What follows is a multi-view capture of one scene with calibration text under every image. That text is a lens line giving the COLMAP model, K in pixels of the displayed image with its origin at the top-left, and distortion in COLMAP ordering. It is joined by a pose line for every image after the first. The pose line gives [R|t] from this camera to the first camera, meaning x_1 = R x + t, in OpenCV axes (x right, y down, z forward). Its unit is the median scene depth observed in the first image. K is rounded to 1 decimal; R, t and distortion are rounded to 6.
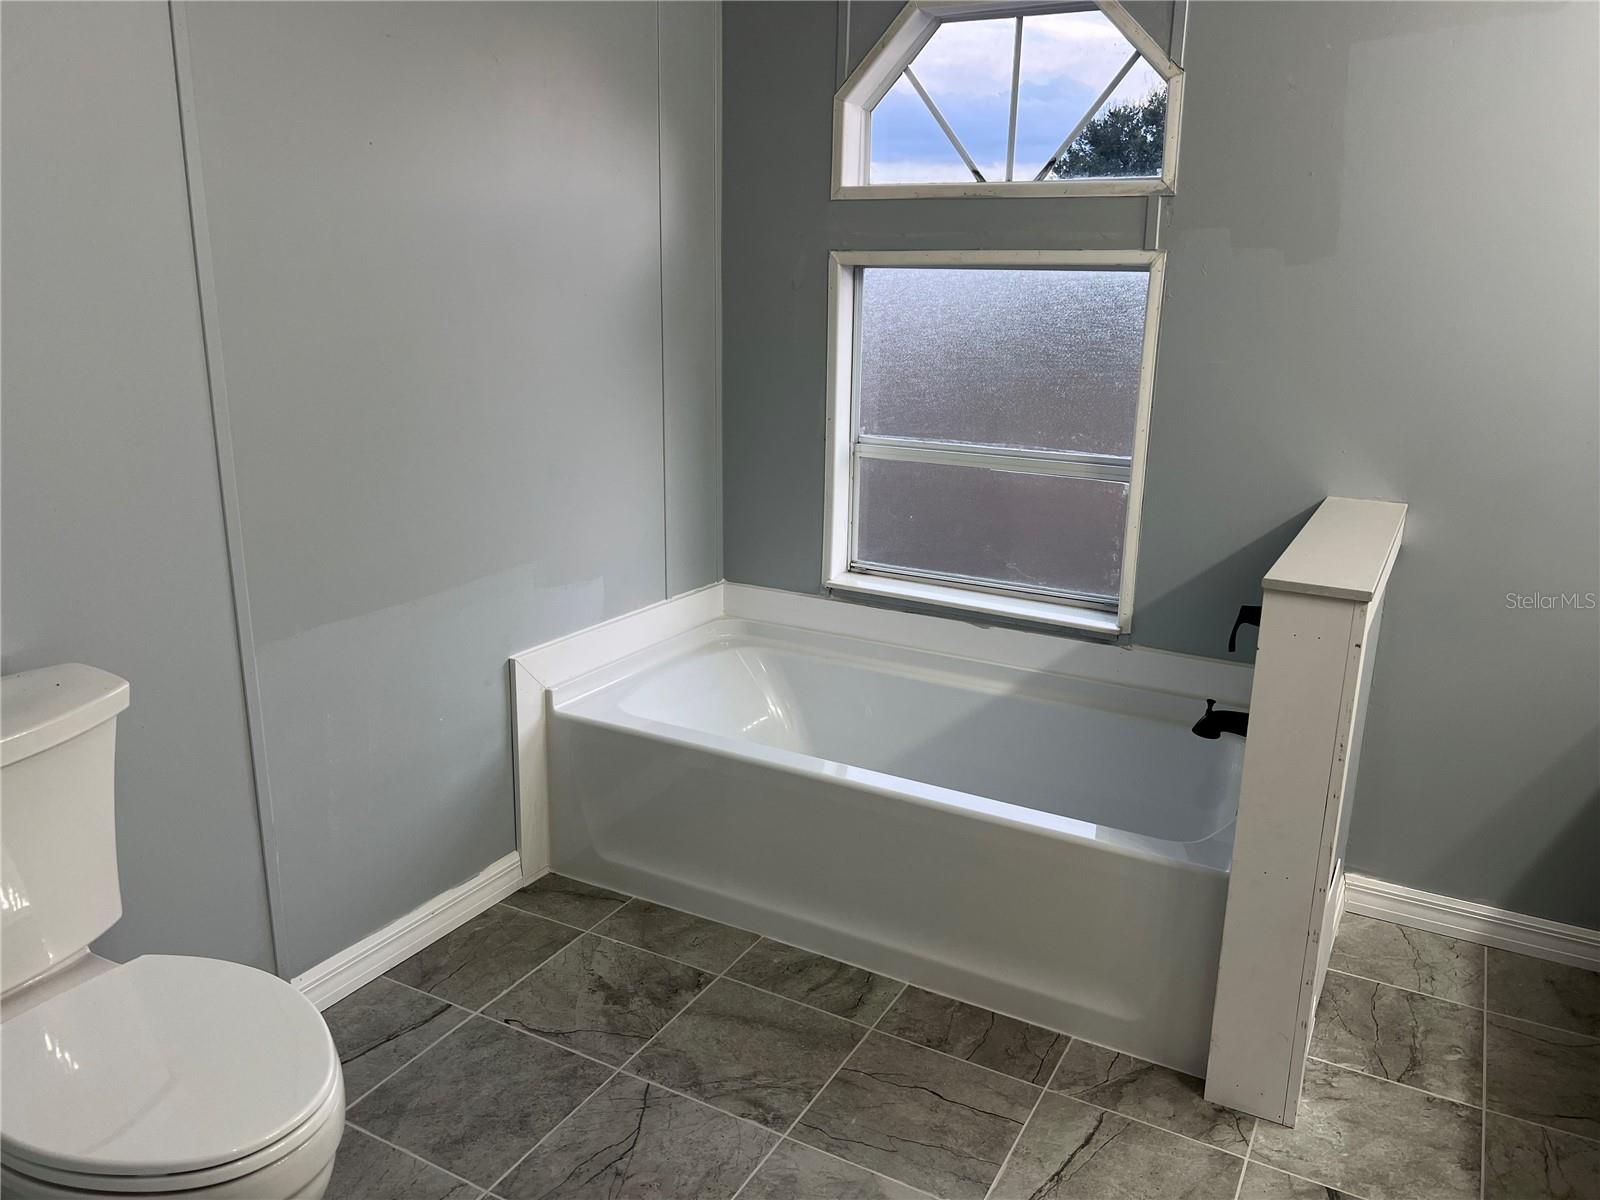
lens RADIAL K [[1207.6, 0, 800.0], [0, 1207.6, 600.9], [0, 0, 1]] dist [0.044519, -0.057122]
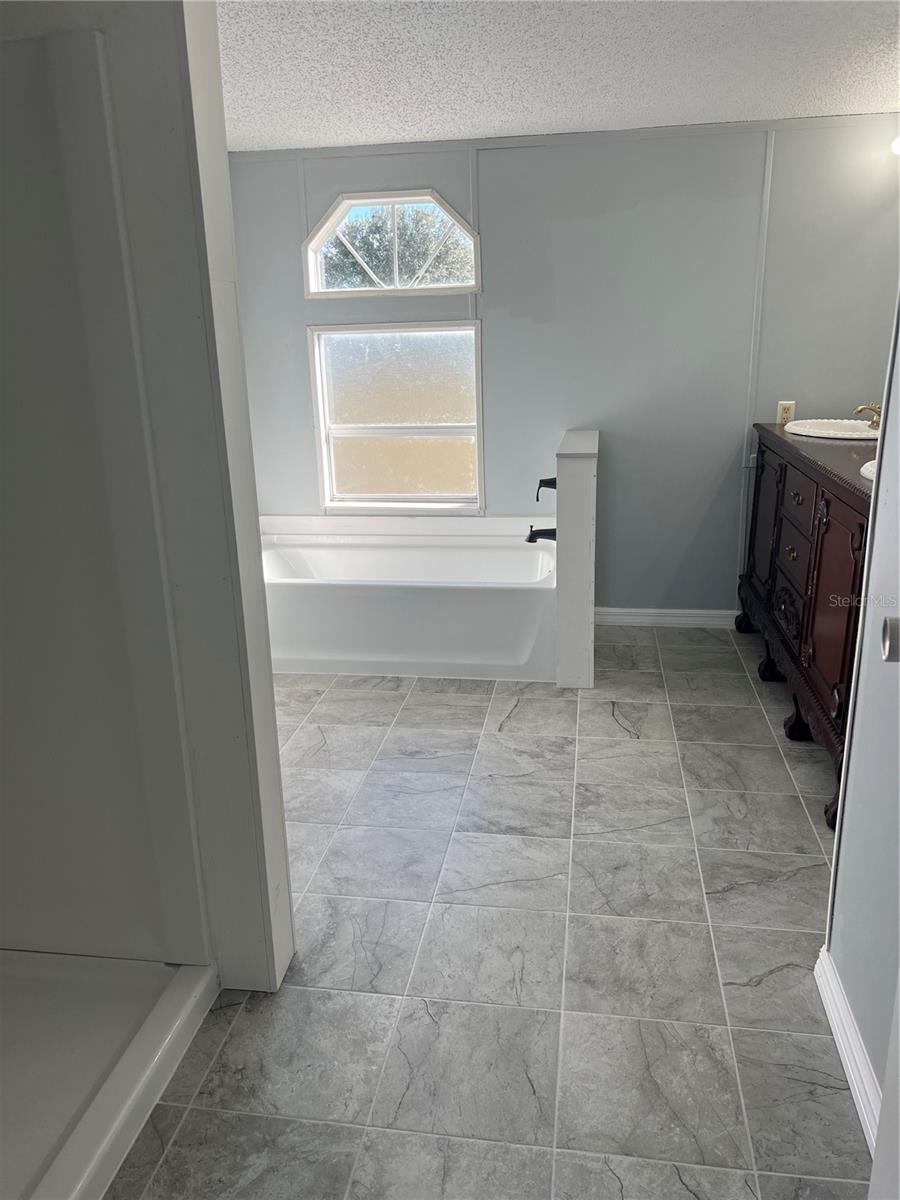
lens RADIAL K [[905.7, 0, 450.3], [0, 905.7, 606.2], [0, 0, 1]] dist [0.044519, -0.057122]
pose [[0.939251, -0.139221, 0.313728, -0.338759], [0.133894, 0.990244, 0.038579, 0.146115], [-0.316038, 0.005771, 0.948729, -0.513270]]
